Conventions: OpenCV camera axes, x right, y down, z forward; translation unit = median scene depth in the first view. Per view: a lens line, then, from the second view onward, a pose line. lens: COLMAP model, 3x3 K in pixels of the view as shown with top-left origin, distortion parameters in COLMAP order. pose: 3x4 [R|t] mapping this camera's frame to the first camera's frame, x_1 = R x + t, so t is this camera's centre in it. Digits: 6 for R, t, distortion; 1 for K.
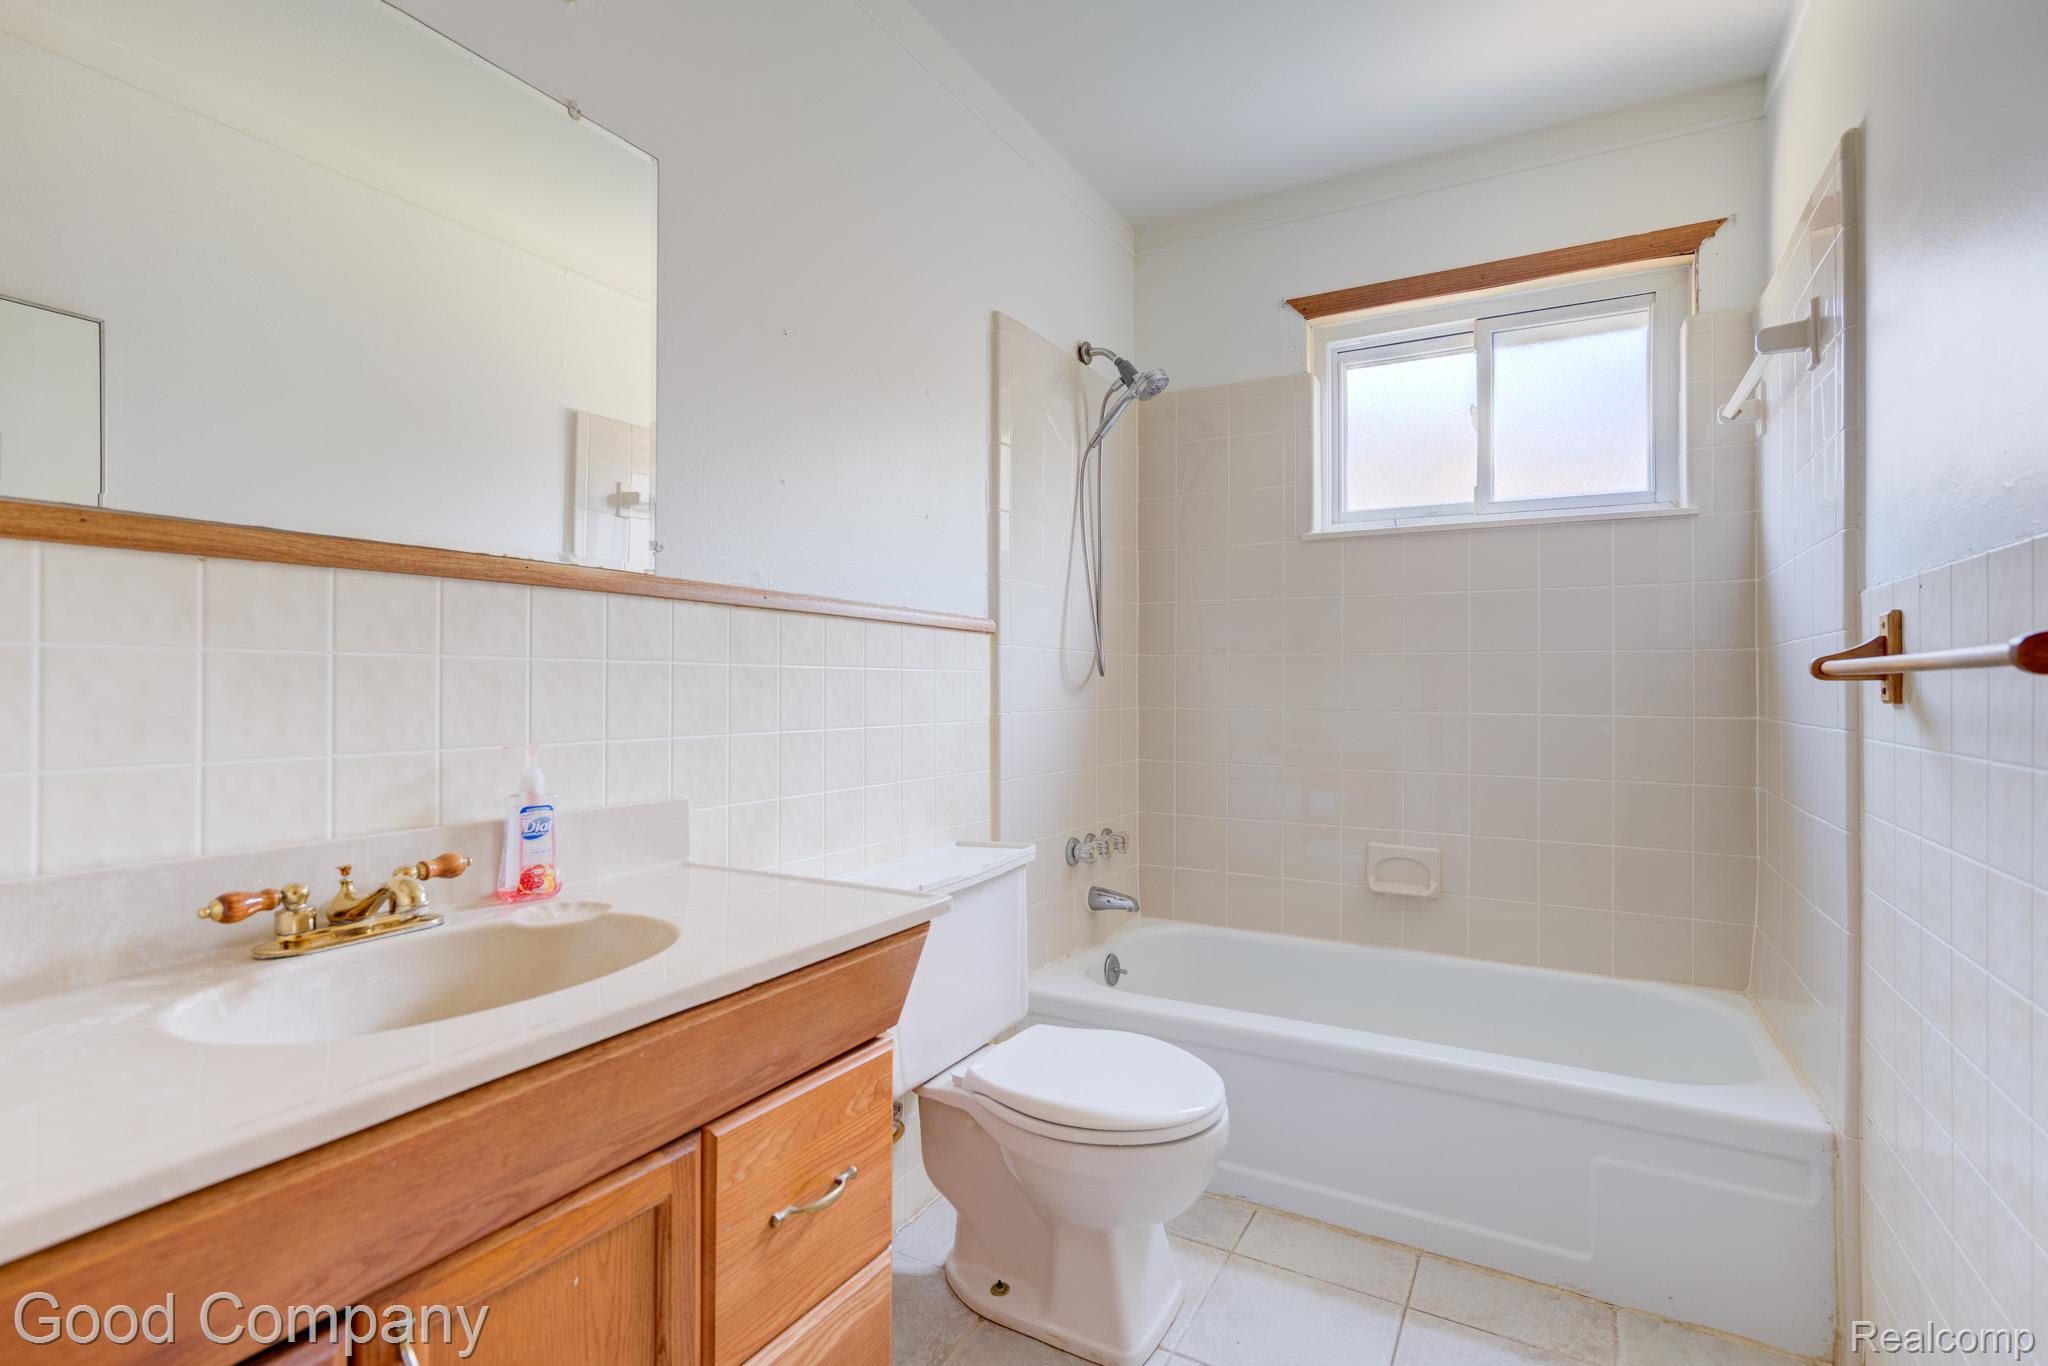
lens RADIAL K [[990.5, 0, 1012.3], [0, 990.5, 682.6], [0, 0, 1]] dist [-0.014737, 0.015040]
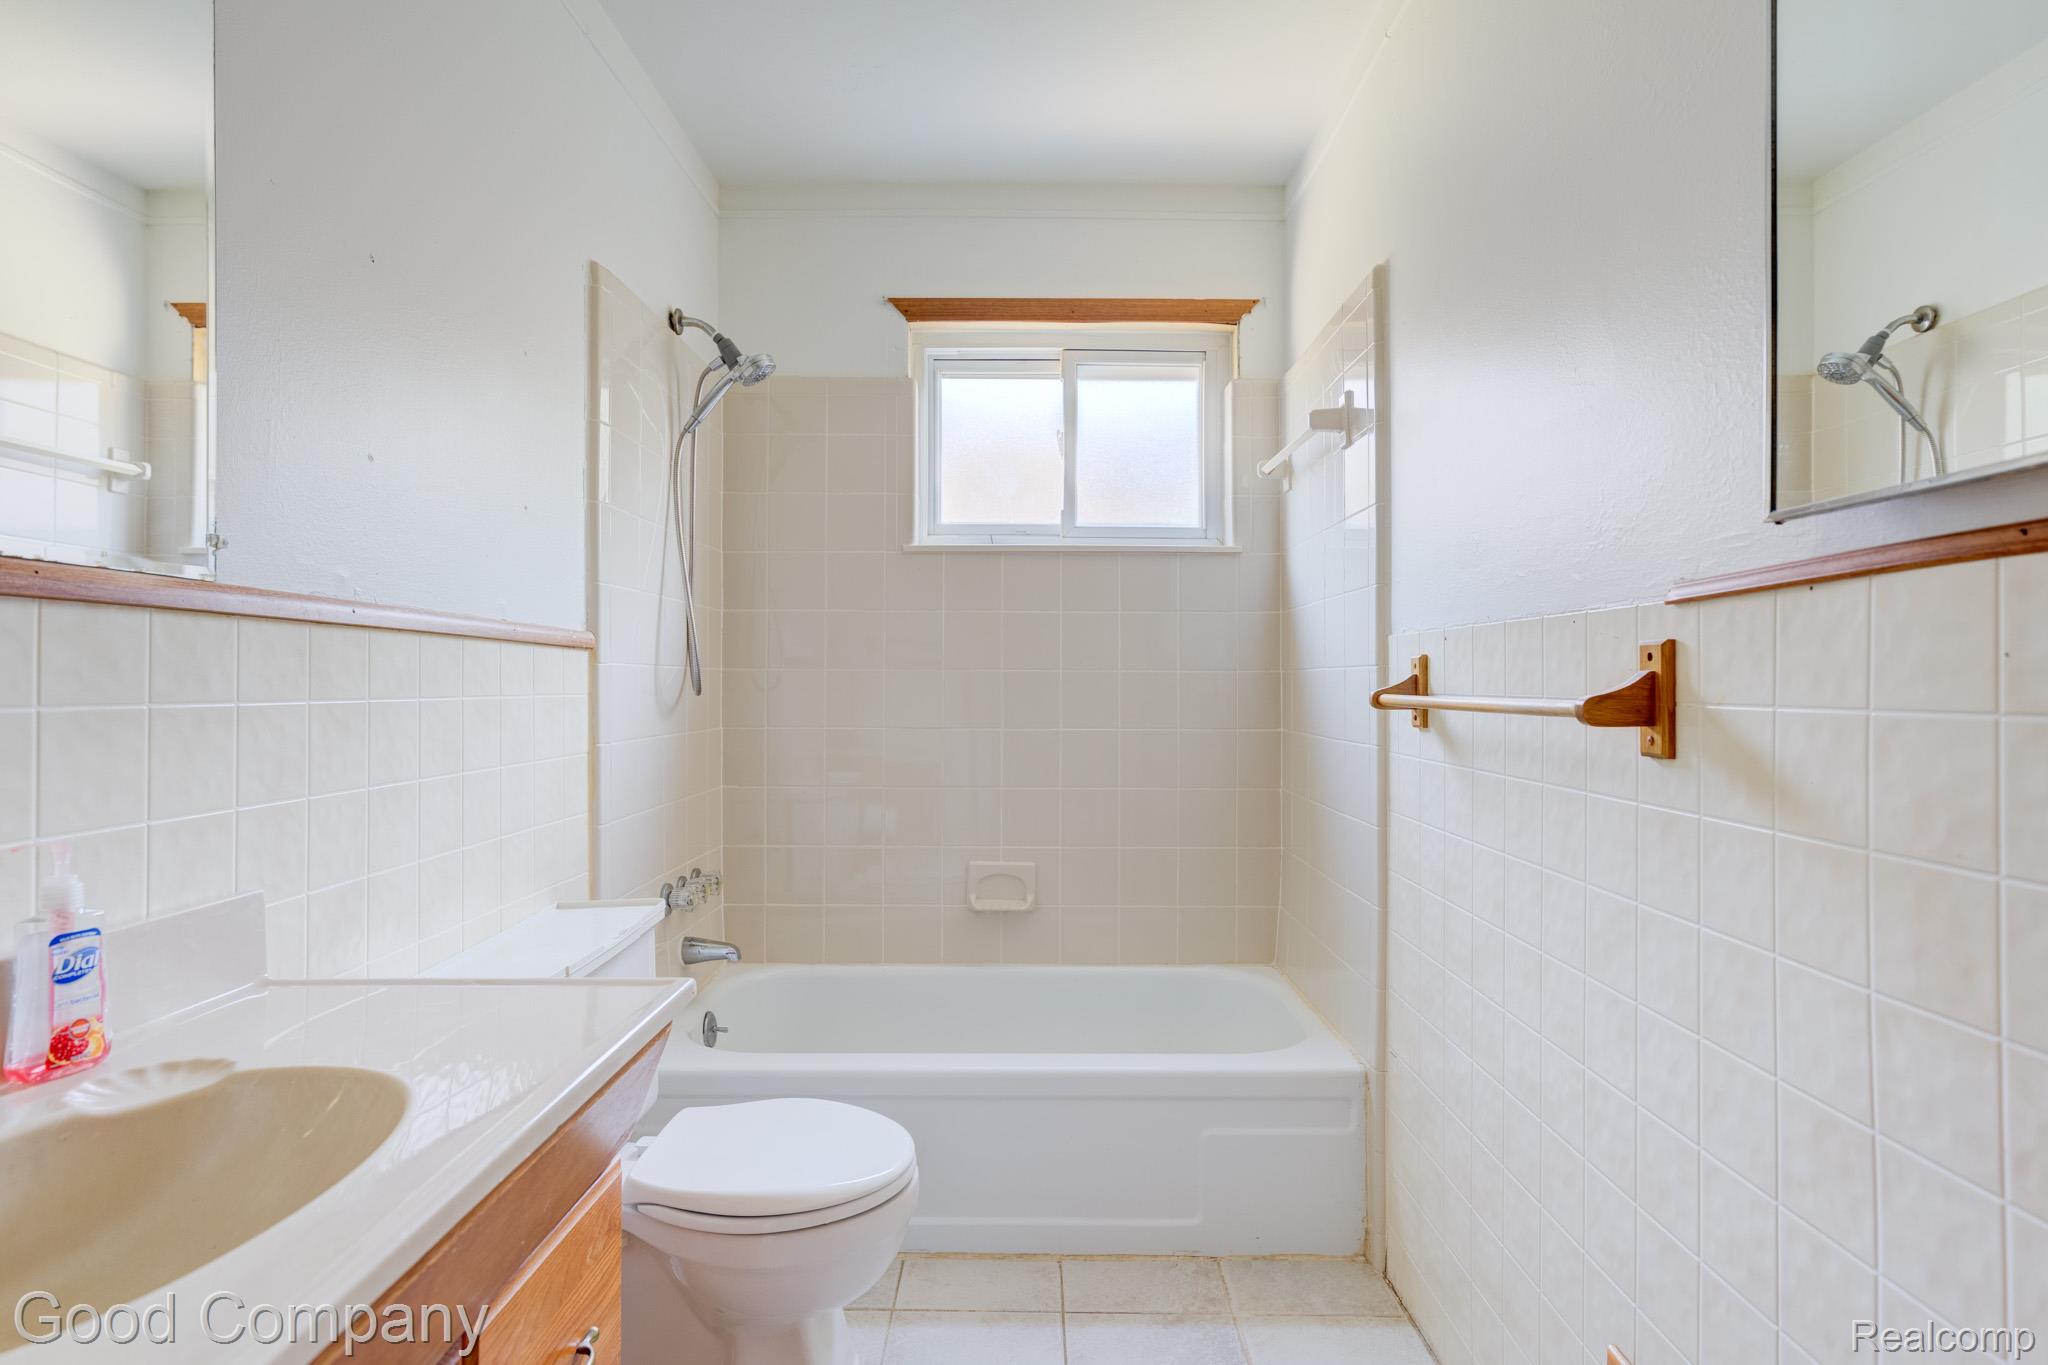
lens RADIAL K [[1101.7, 0, 1033.4], [0, 1101.7, 677.8], [0, 0, 1]] dist [-0.008249, 0.008827]
pose [[0.864753, 0.001298, 0.502197, -0.169653], [-0.002394, 0.999996, 0.001538, -0.029189], [-0.502193, -0.002533, 0.864752, 0.014542]]
